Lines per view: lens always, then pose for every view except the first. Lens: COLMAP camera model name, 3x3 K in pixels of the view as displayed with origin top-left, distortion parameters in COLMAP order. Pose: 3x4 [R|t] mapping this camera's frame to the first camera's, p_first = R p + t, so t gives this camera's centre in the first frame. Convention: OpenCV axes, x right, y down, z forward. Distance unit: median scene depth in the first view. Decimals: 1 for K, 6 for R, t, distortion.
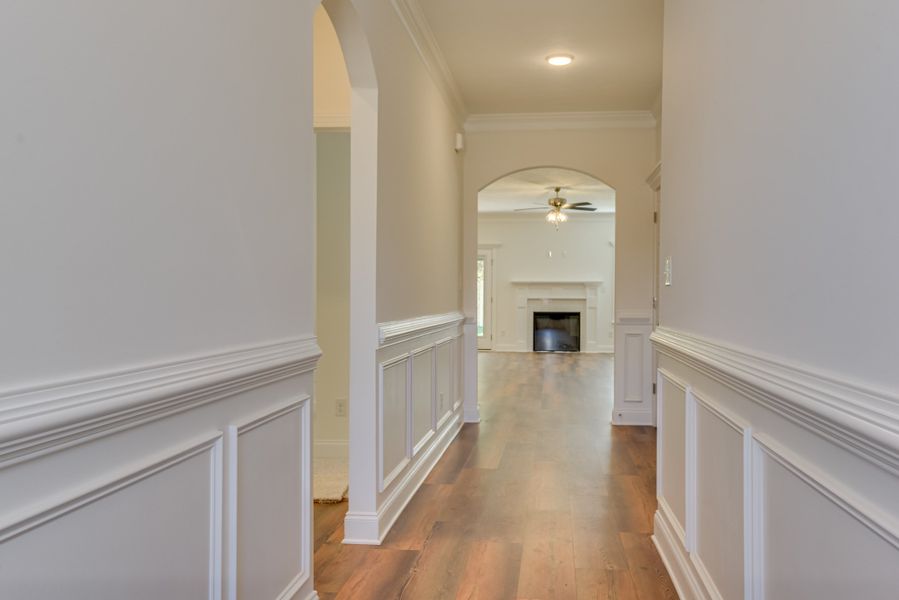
lens RADIAL K [[767.4, 0, 449.5], [0, 767.4, 300.0], [0, 0, 1]] dist [-0.003930, -0.002709]
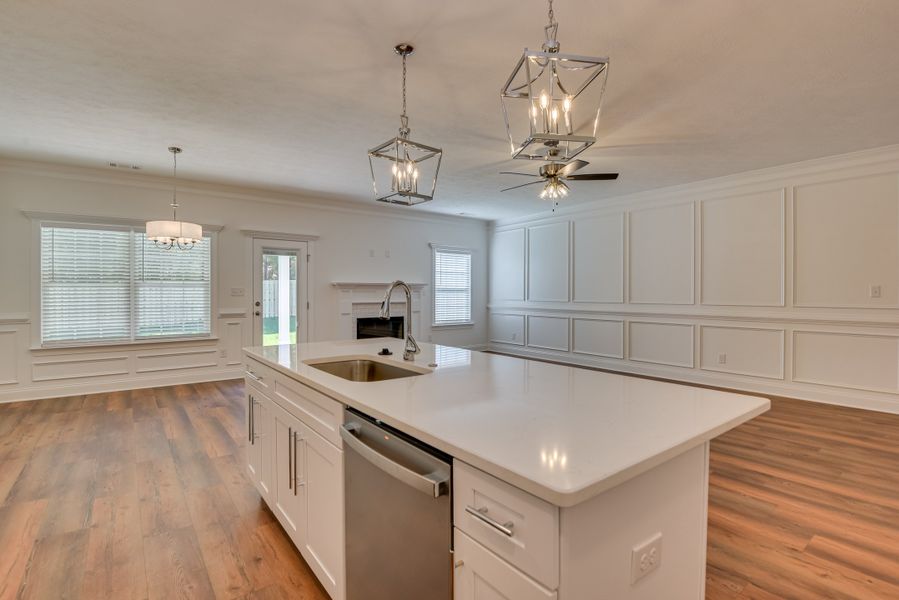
lens RADIAL K [[434.6, 0, 449.5], [0, 434.6, 300.0], [0, 0, 1]] dist [-0.033033, -0.000618]
pose [[0.699646, -0.016851, 0.714291, -0.163952], [0.007621, 0.999841, 0.016122, -0.012190], [-0.714449, -0.005836, 0.699663, 0.593249]]
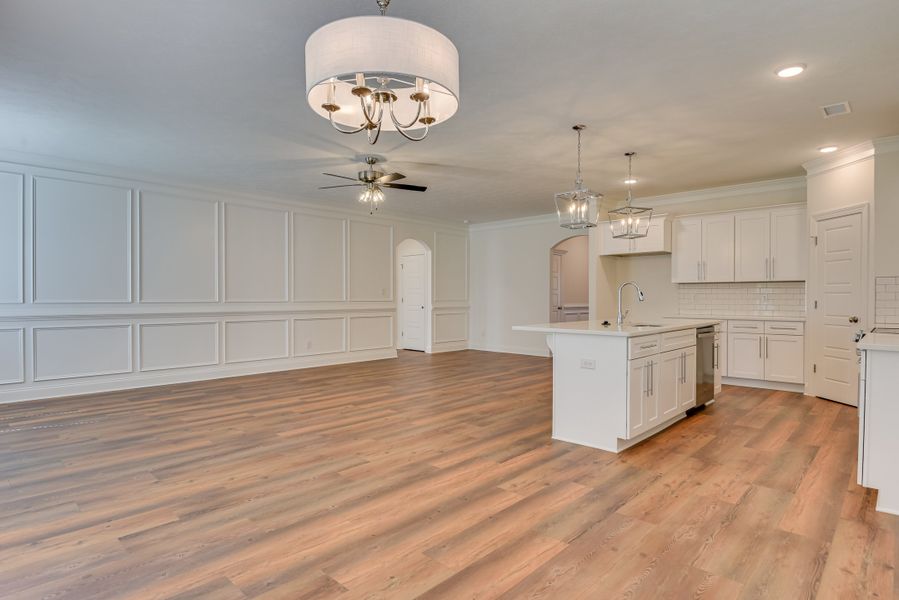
lens RADIAL K [[479.1, 0, 453.9], [0, 479.1, 301.7], [0, 0, 1]] dist [0.000406, -0.019082]
pose [[-0.819245, -0.011066, 0.573336, -0.159540], [-0.000786, 0.999835, 0.018174, -0.009188], [-0.573443, 0.014438, -0.819118, 1.016524]]
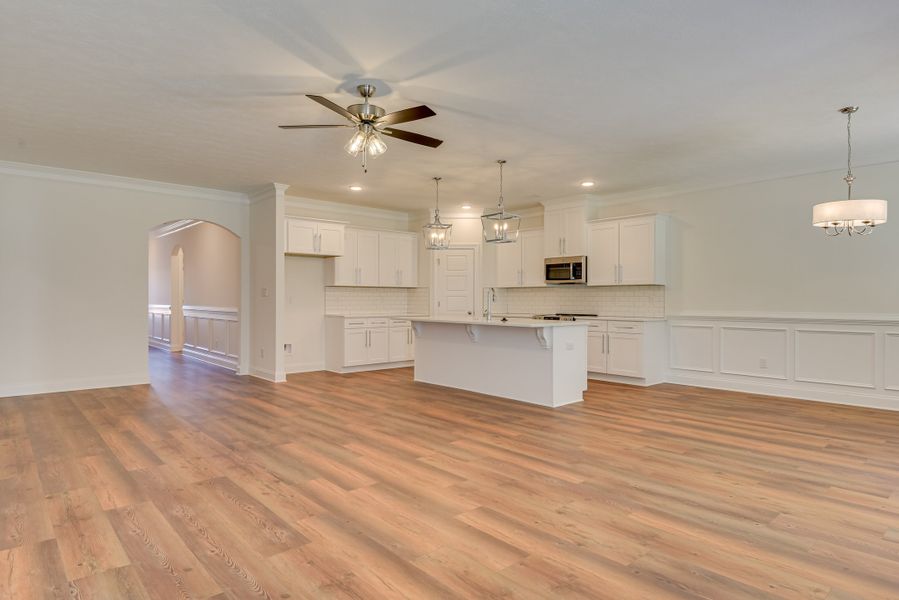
lens RADIAL K [[515.8, 0, 455.1], [0, 515.8, 300.4], [0, 0, 1]] dist [0.018889, -0.026912]
pose [[-0.638813, -0.004933, -0.769346, 0.272177], [-0.010577, 0.999941, 0.002371, -0.006207], [0.769289, 0.009652, -0.638828, 0.952935]]
